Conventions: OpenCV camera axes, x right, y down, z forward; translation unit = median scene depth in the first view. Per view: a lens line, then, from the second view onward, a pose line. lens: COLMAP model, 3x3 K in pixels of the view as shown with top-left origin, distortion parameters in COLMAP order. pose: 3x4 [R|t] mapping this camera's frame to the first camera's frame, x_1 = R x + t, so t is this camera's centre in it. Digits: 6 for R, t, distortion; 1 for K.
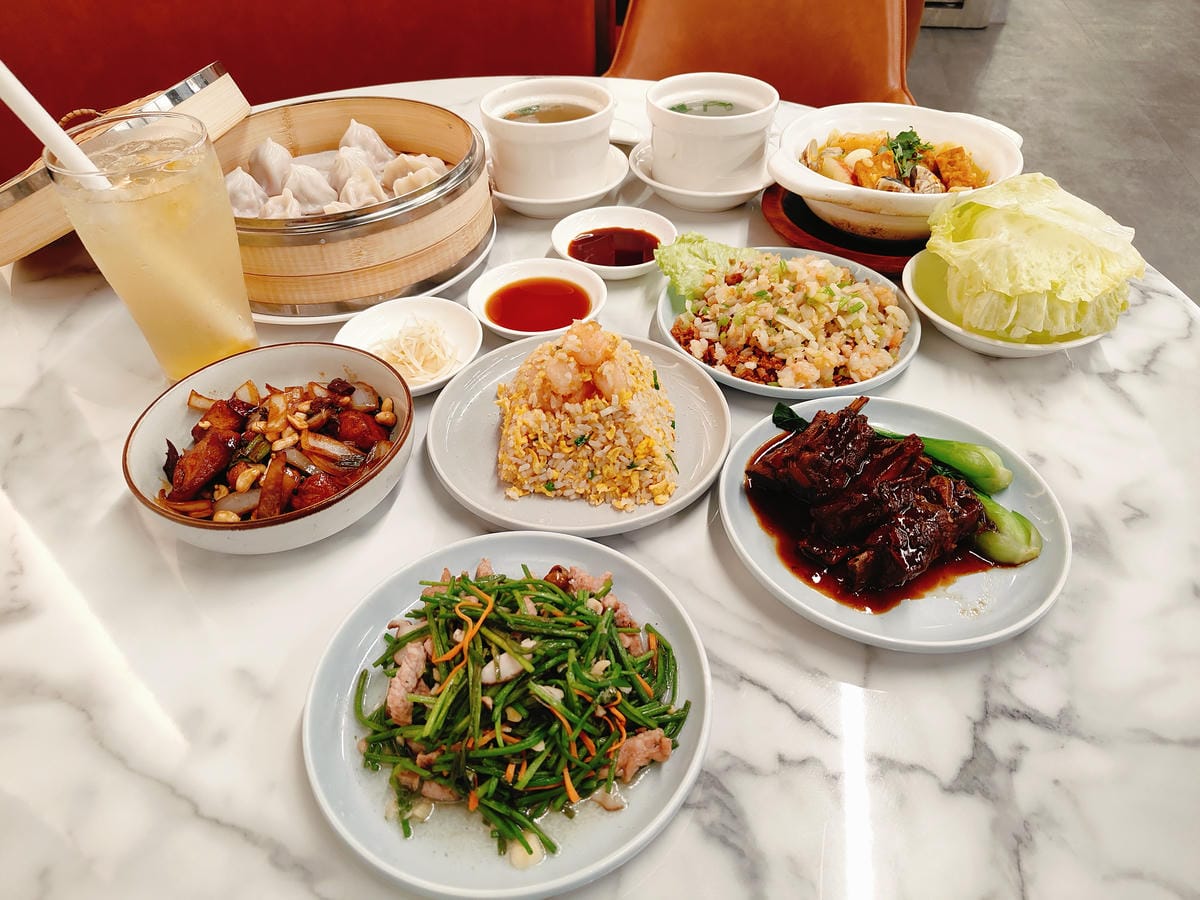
lens RADIAL K [[840.8, 0, 600.0], [0, 840.8, 450.0], [0, 0, 1]] dist [0.002270, -0.002076]
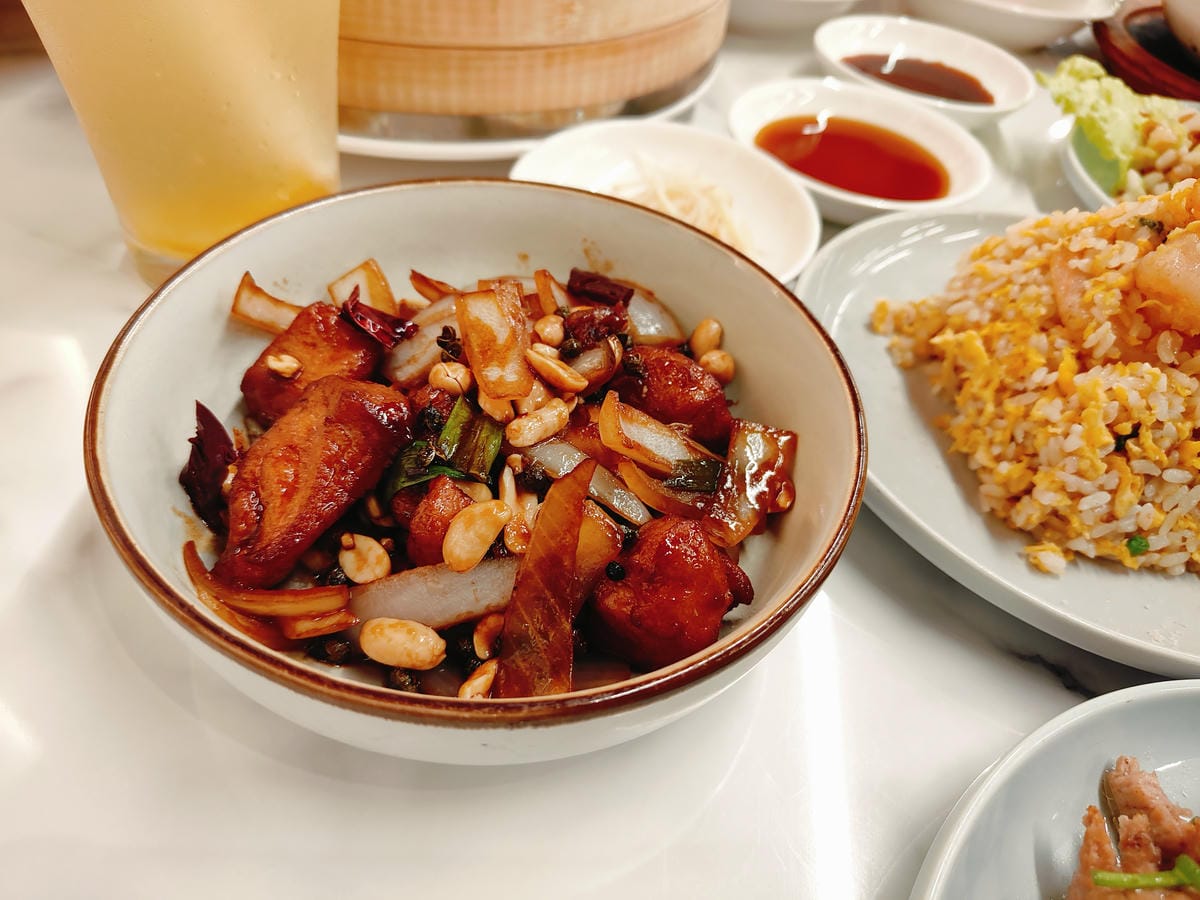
lens RADIAL K [[876.9, 0, 600.0], [0, 876.9, 450.0], [0, 0, 1]] dist [-0.030802, -0.000075]
pose [[0.990007, 0.029162, 0.137971, -0.336737], [-0.037365, 0.997661, 0.057244, -0.017108], [-0.135978, -0.061827, 0.988781, 0.517256]]
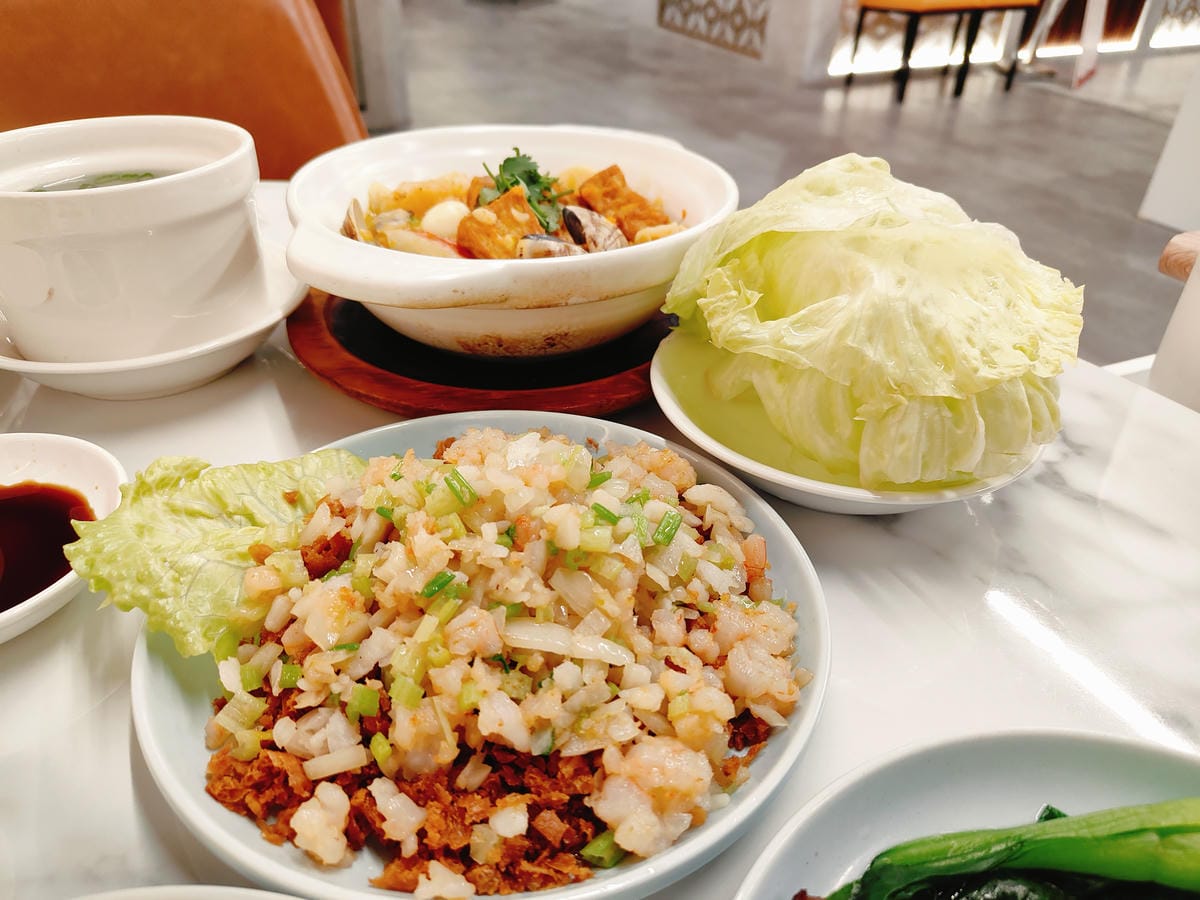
lens RADIAL K [[876.9, 0, 600.0], [0, 876.9, 450.0], [0, 0, 1]] dist [-0.030802, -0.000075]
pose [[0.800557, -0.307482, 0.514357, 0.077955], [0.375885, 0.926134, -0.031395, -0.204586], [-0.466710, 0.218473, 0.857001, 0.658716]]
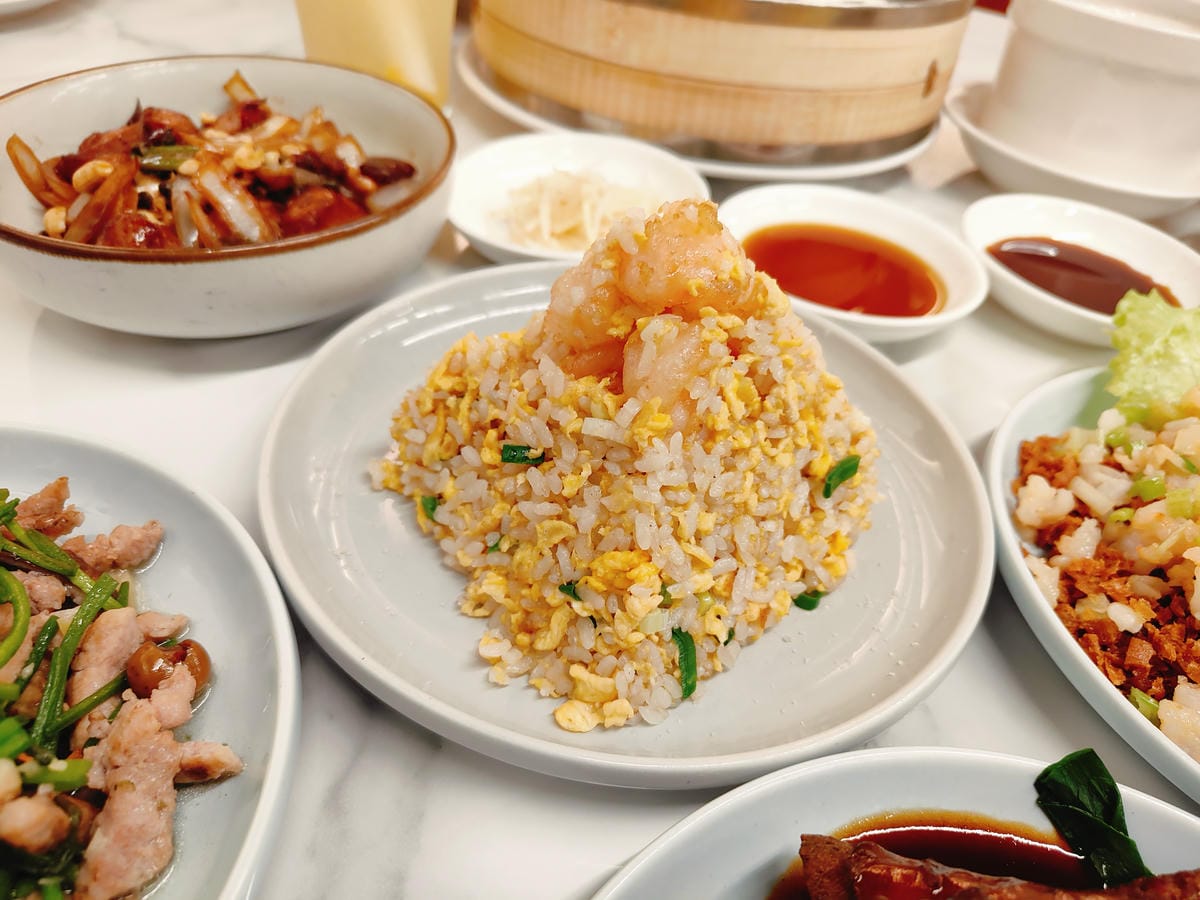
lens RADIAL K [[876.9, 0, 600.0], [0, 876.9, 450.0], [0, 0, 1]] dist [-0.030802, -0.000075]
pose [[0.660648, 0.555144, -0.505330, 0.175491], [-0.583609, 0.803209, 0.119401, -0.070842], [0.472170, 0.216033, 0.854626, 0.562112]]
